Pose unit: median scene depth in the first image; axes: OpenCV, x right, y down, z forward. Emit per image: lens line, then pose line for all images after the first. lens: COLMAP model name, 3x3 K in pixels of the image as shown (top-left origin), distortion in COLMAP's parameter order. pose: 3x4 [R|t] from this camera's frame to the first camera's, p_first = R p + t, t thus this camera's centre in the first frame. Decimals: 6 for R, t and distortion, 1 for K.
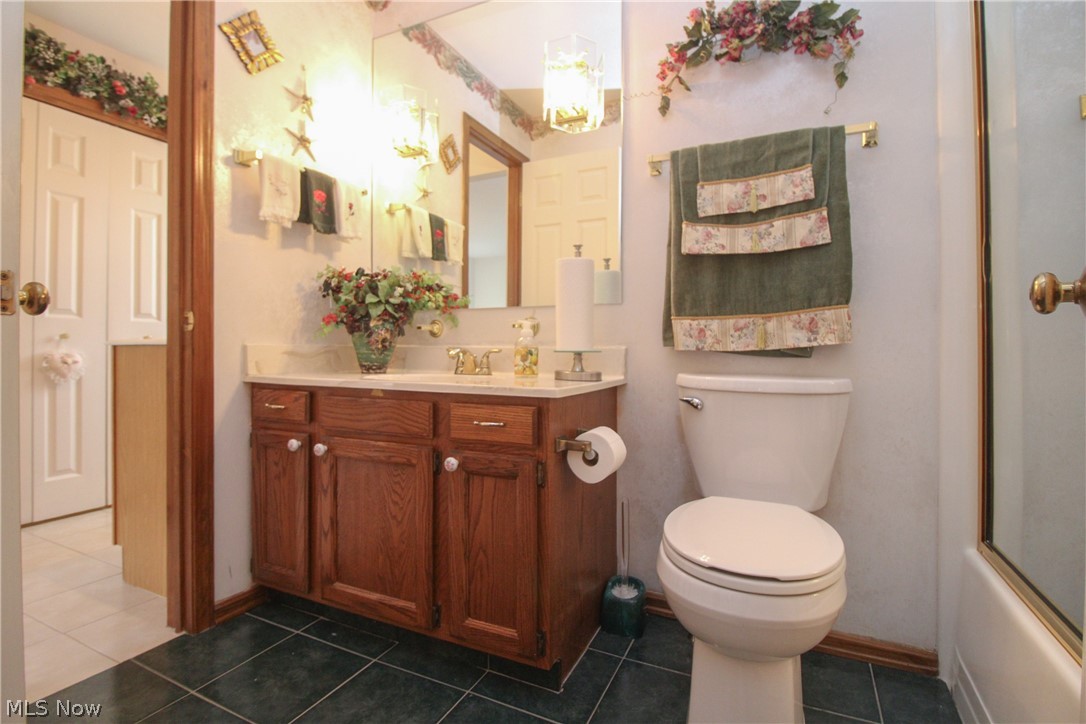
lens RADIAL K [[527.7, 0, 544.0], [0, 527.7, 346.3], [0, 0, 1]] dist [-0.001057, -0.000336]
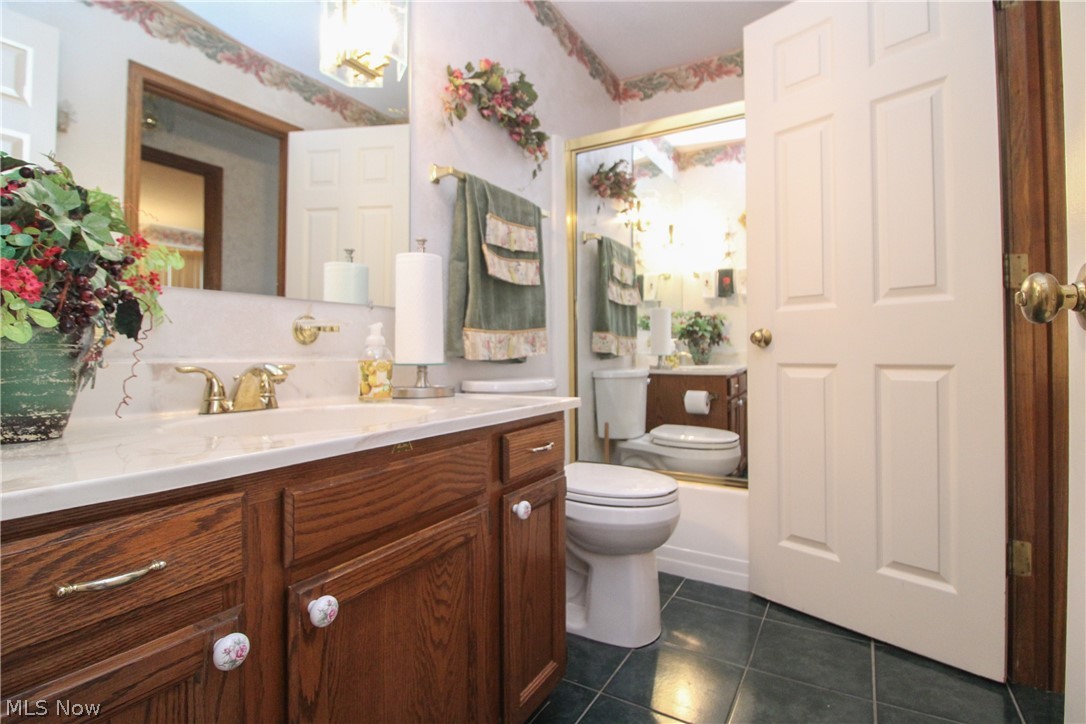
lens RADIAL K [[527.7, 0, 544.0], [0, 527.7, 346.3], [0, 0, 1]] dist [-0.001057, -0.000336]
pose [[0.084139, 0.007409, 0.996426, -0.877462], [0.003703, 0.999963, -0.007748, -0.013144], [-0.996447, 0.004342, 0.084109, 0.826634]]
